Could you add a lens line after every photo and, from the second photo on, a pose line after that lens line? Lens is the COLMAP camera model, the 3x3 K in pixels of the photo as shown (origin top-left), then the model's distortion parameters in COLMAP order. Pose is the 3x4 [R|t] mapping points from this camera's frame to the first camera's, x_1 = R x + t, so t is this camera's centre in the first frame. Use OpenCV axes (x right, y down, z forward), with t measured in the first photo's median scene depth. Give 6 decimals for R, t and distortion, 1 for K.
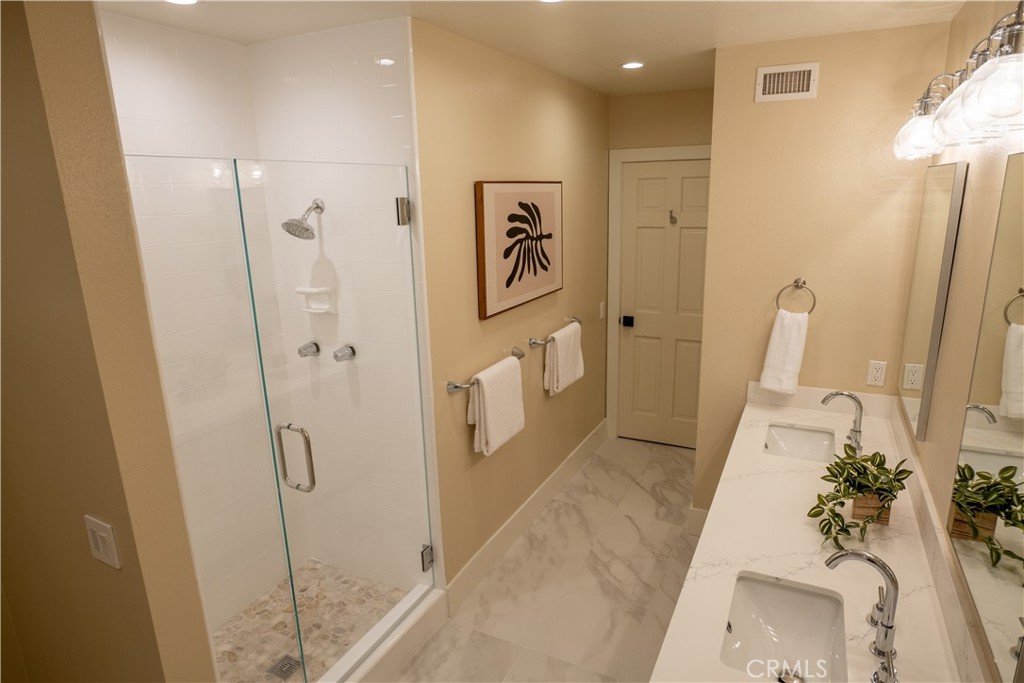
lens RADIAL K [[609.3, 0, 512.0], [0, 609.3, 341.5], [0, 0, 1]] dist [-0.005765, 0.000401]
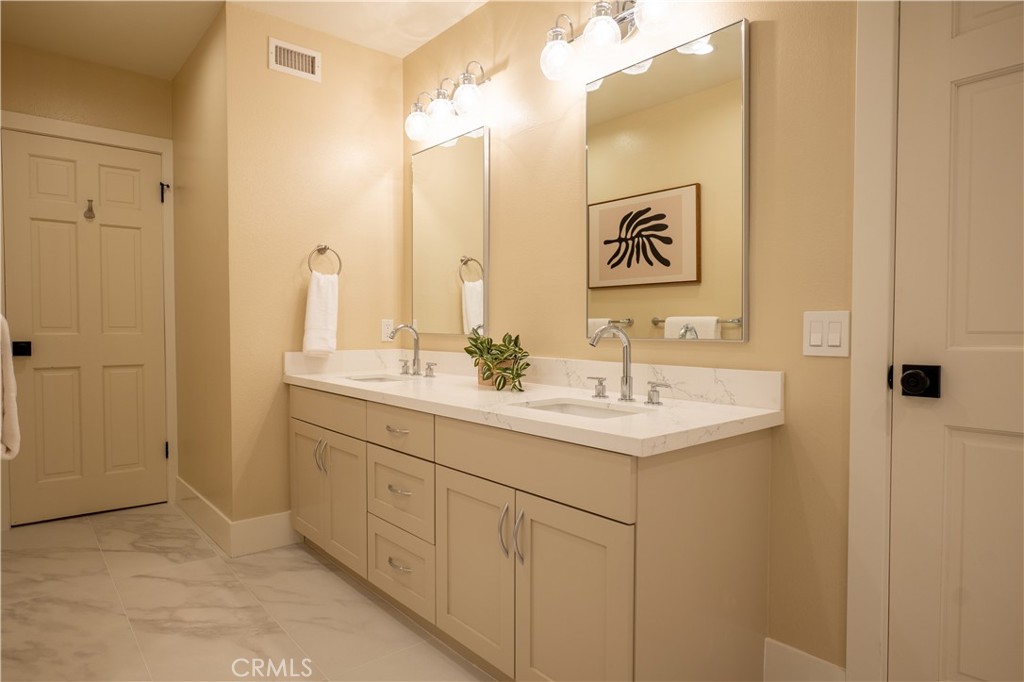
lens RADIAL K [[609.3, 0, 512.0], [0, 609.3, 341.0], [0, 0, 1]] dist [-0.005765, 0.000401]
pose [[0.380879, 0.012095, 0.924546, -0.337892], [0.219588, 0.970124, -0.103153, 0.216636], [-0.898172, 0.242308, 0.366844, 0.325162]]
